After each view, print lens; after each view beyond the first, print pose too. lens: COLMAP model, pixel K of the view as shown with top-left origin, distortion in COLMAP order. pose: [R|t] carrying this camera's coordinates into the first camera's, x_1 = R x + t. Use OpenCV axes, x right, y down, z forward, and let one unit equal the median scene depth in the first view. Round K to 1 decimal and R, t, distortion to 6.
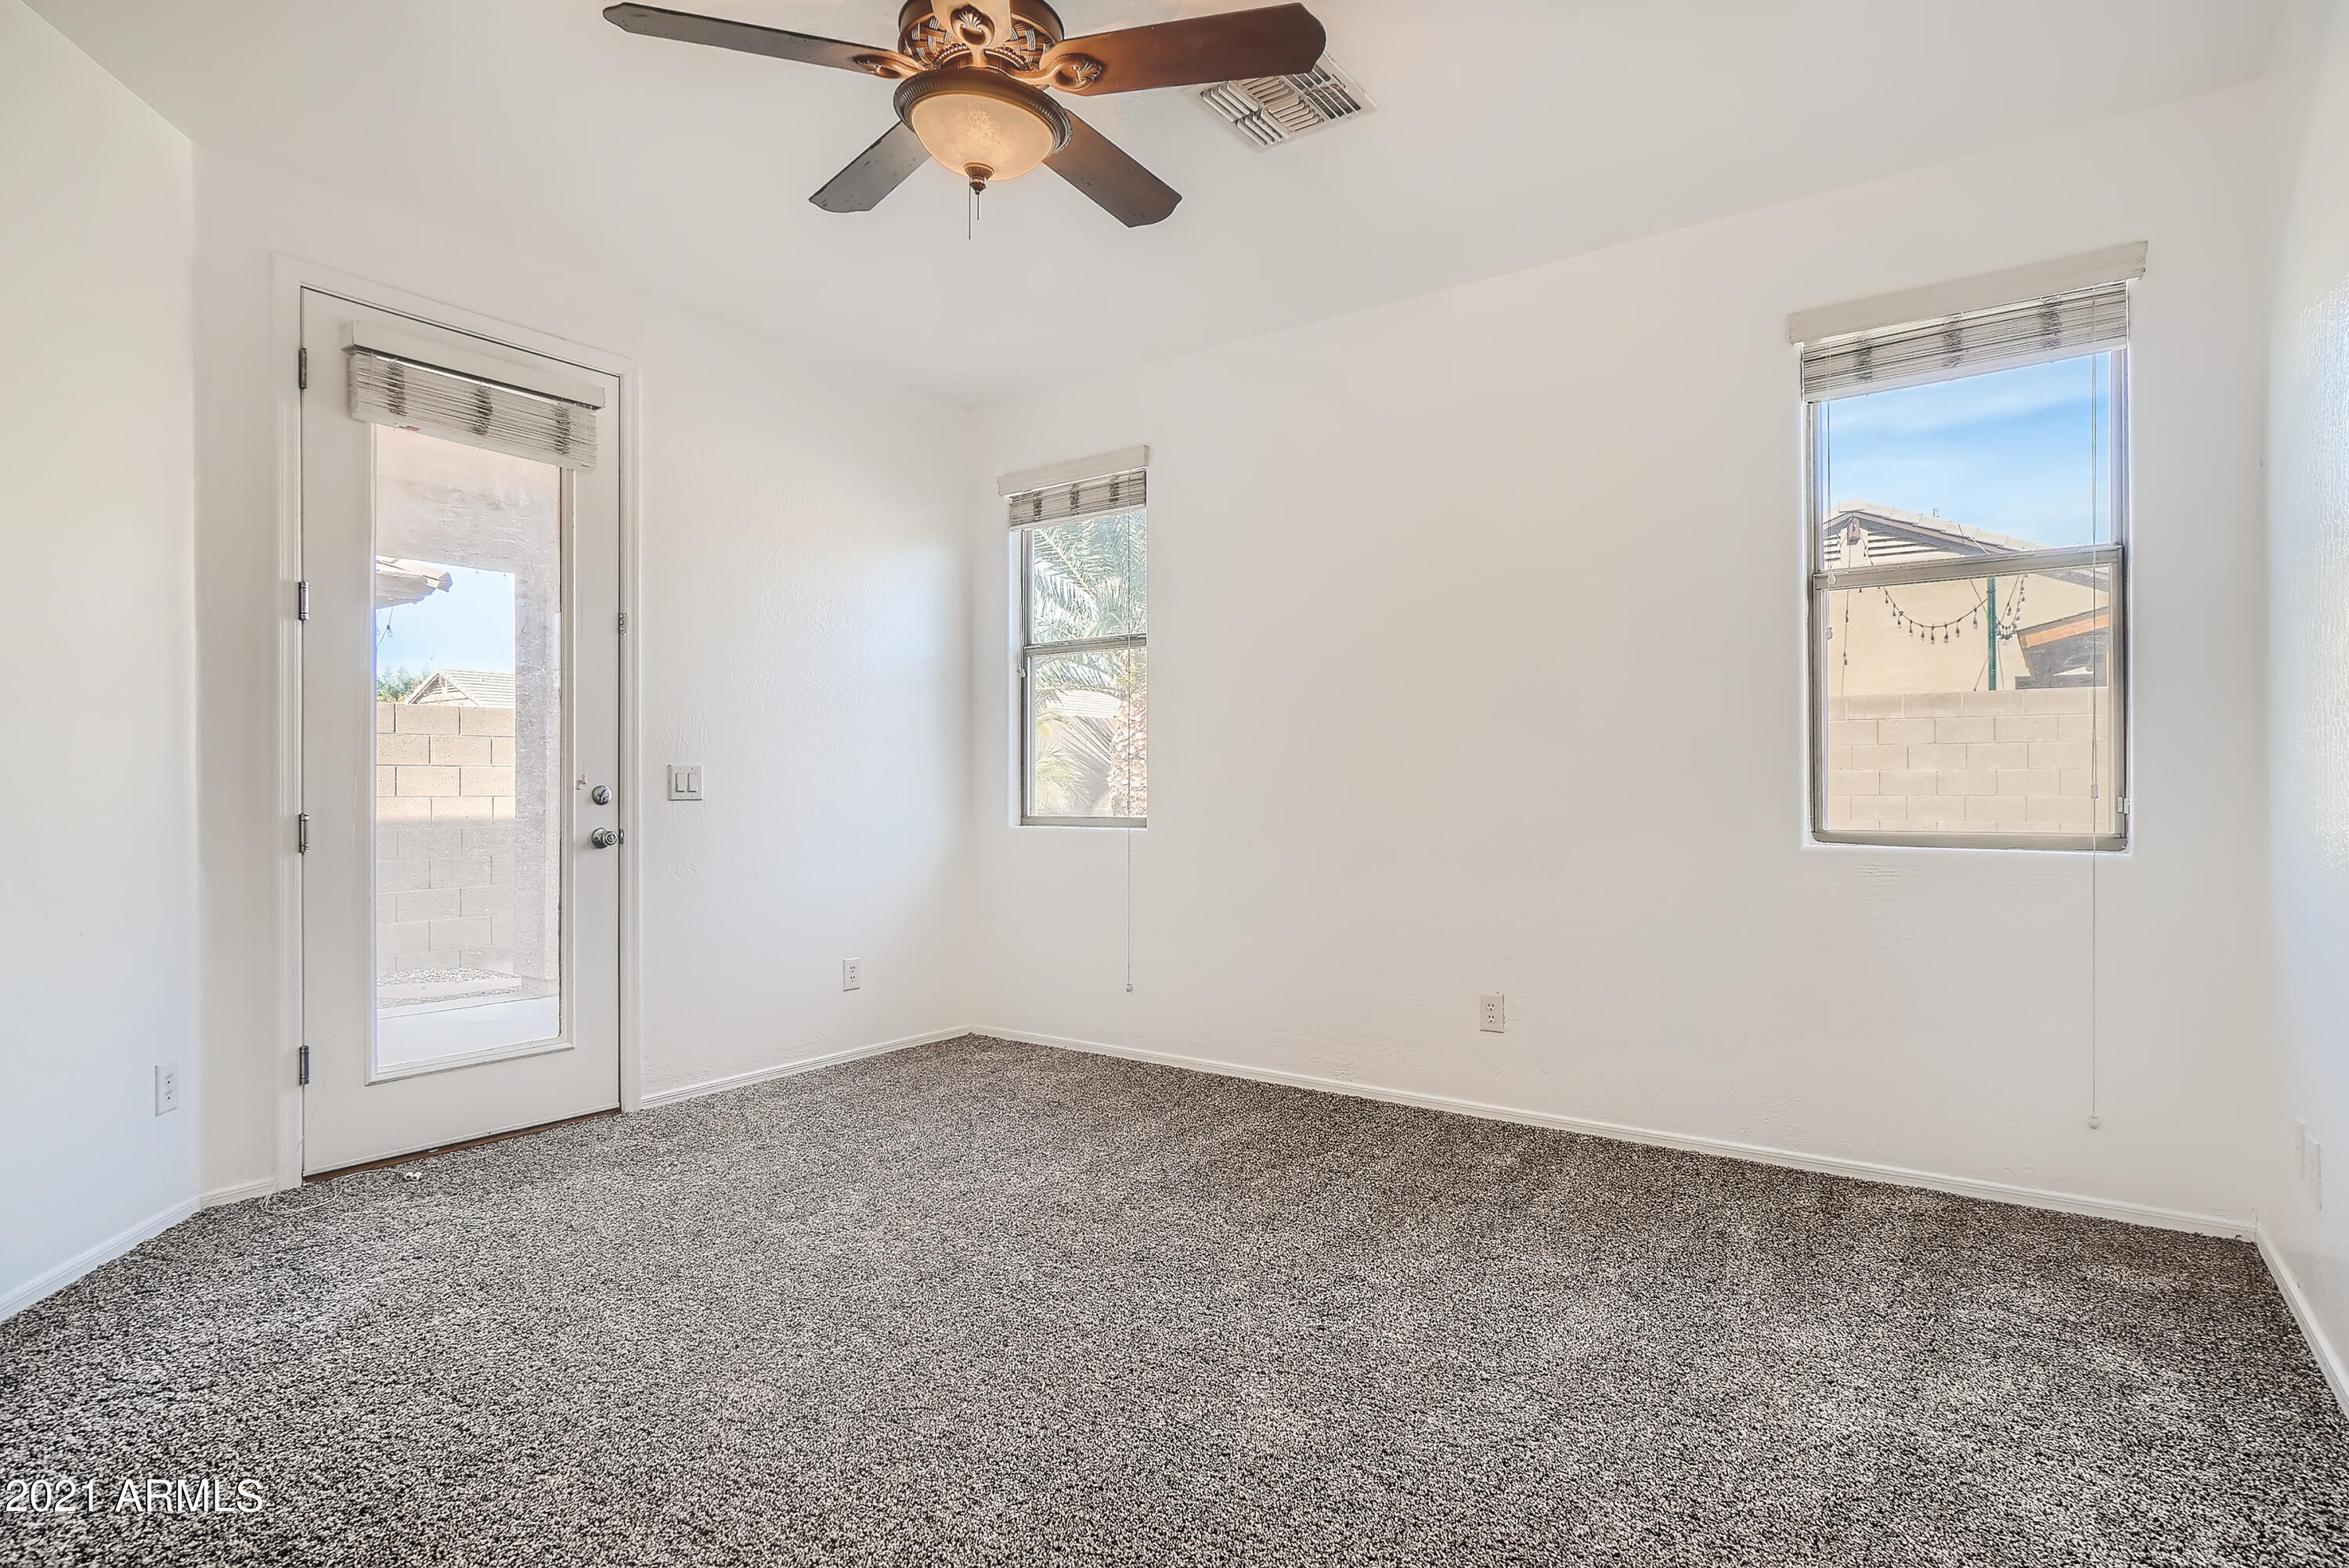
lens RADIAL K [[1212.6, 0, 1150.1], [0, 1212.6, 795.8], [0, 0, 1]] dist [-0.013811, 0.005230]
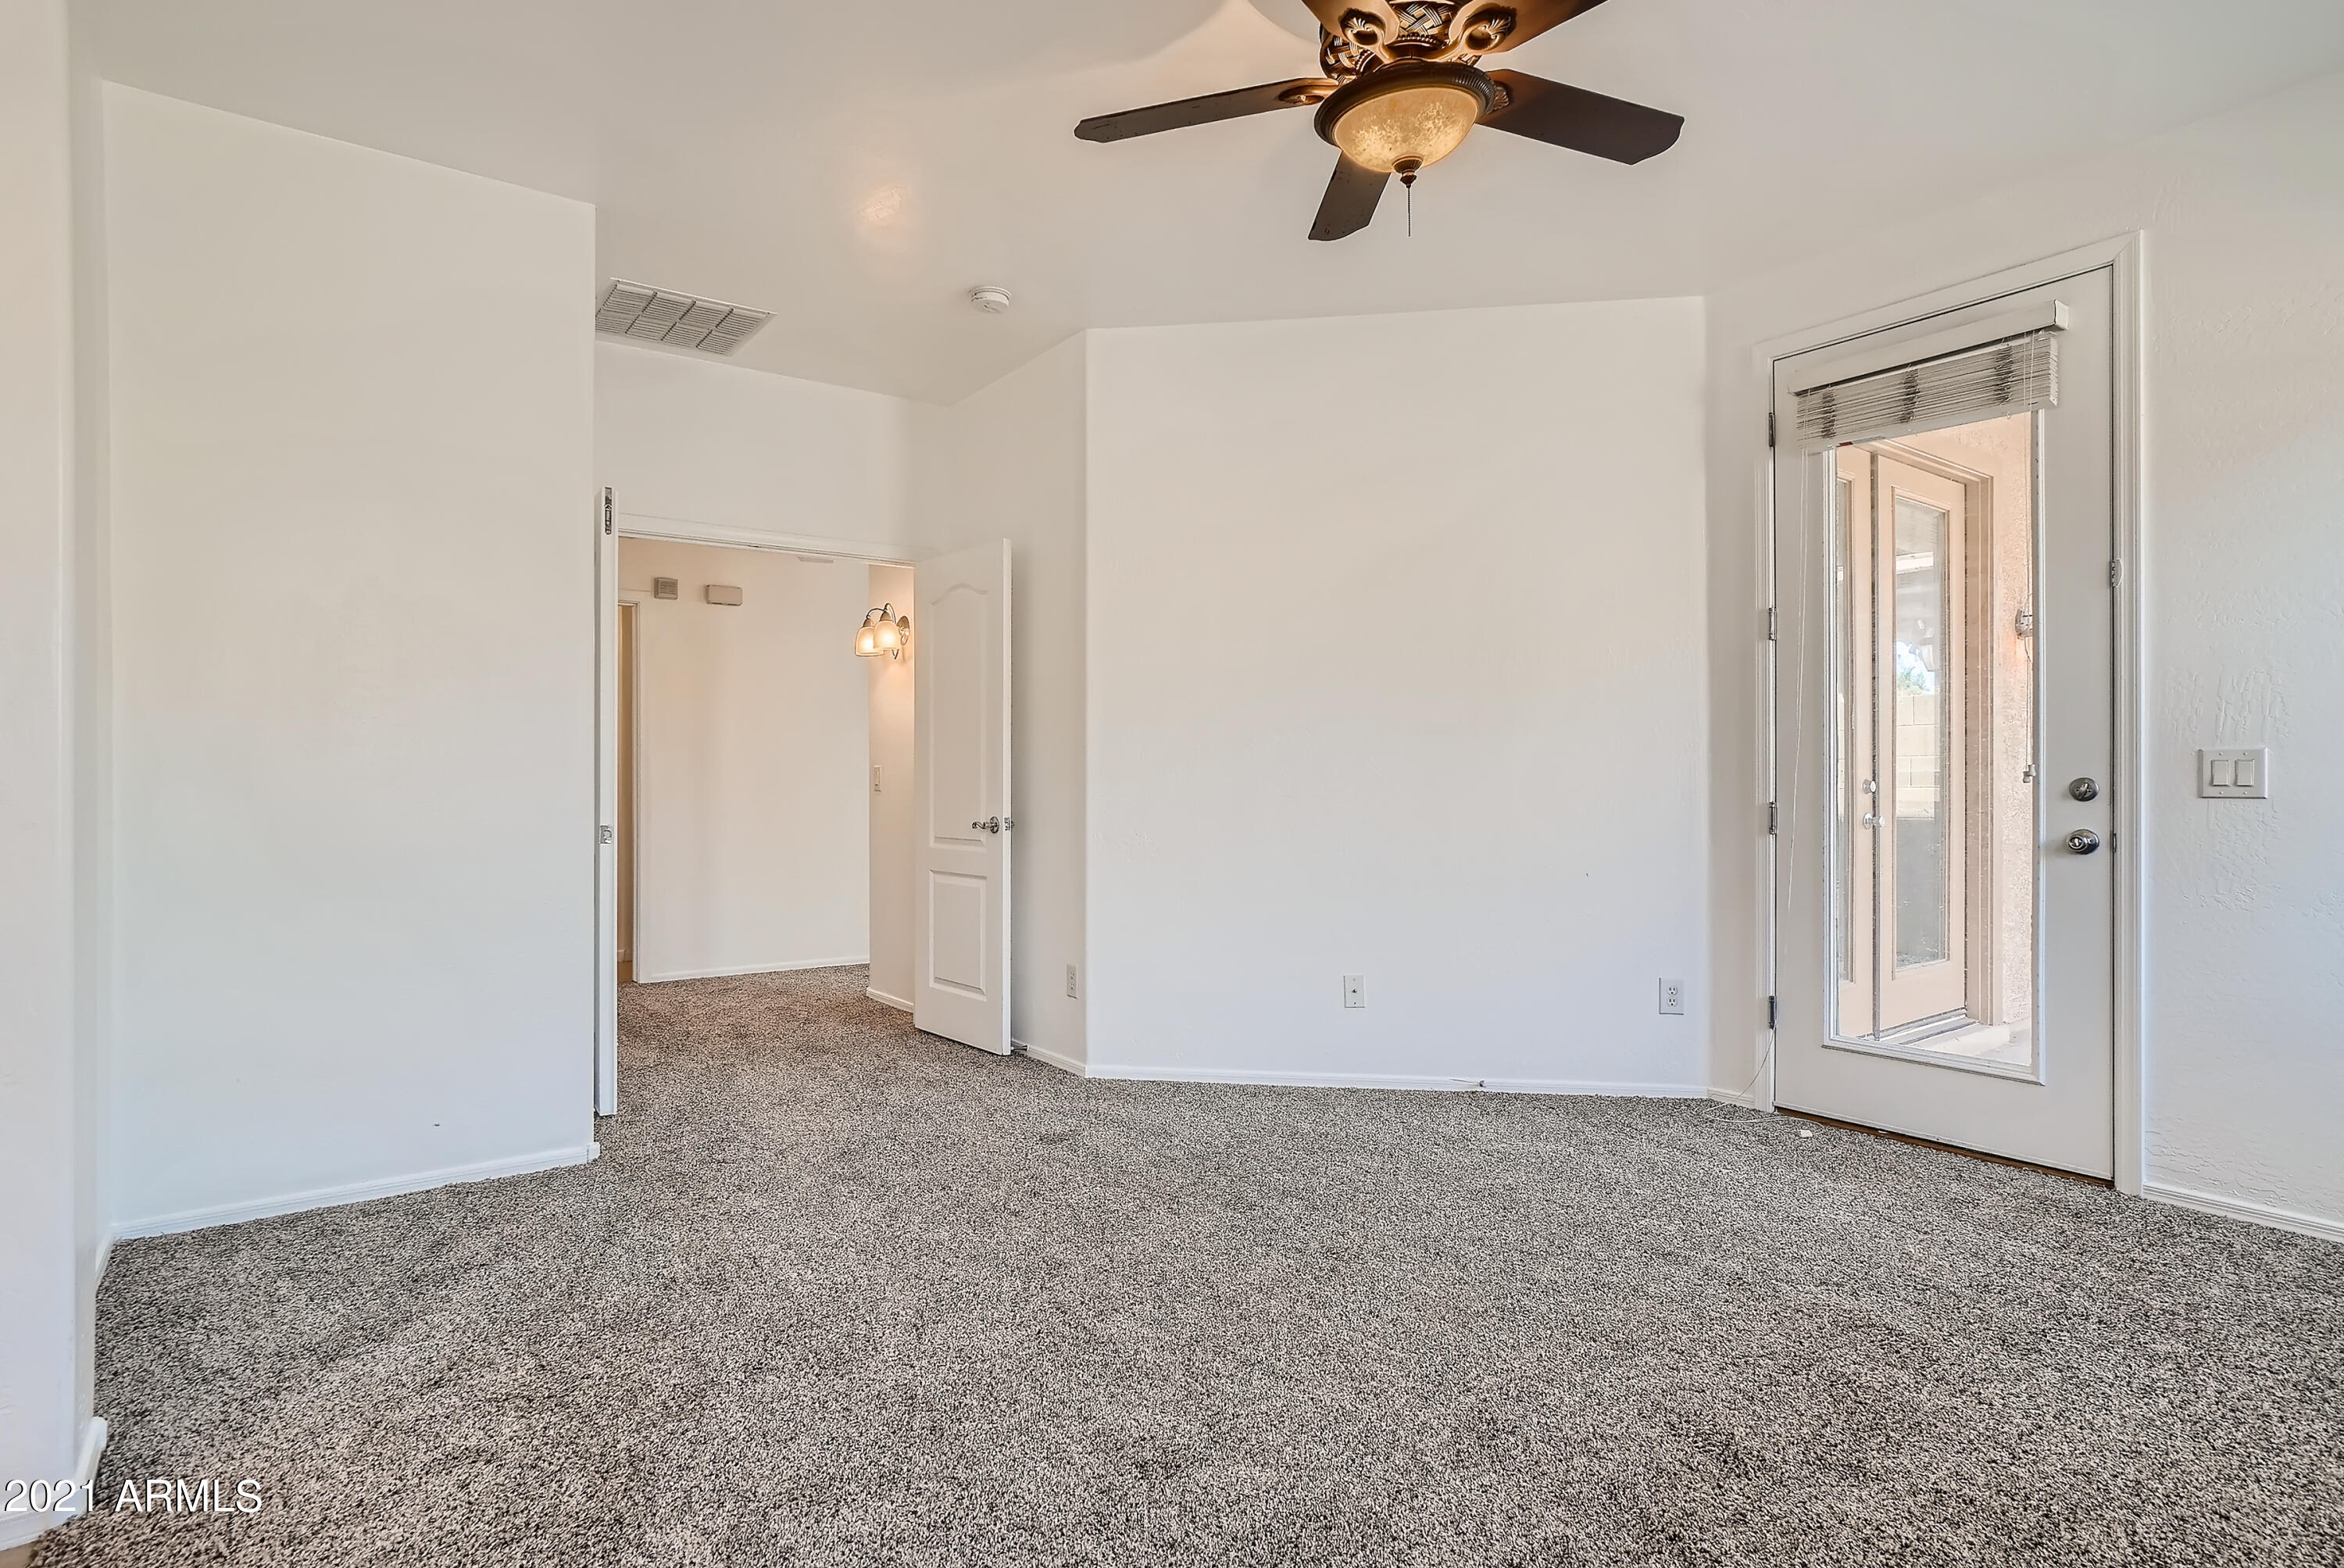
lens RADIAL K [[1210.1, 0, 1172.1], [0, 1210.1, 796.0], [0, 0, 1]] dist [-0.013811, 0.005230]
pose [[-0.317030, 0.016906, -0.948265, 0.523027], [-0.001756, 0.999829, 0.018412, -0.010196], [0.948414, 0.007503, -0.316946, 0.681684]]
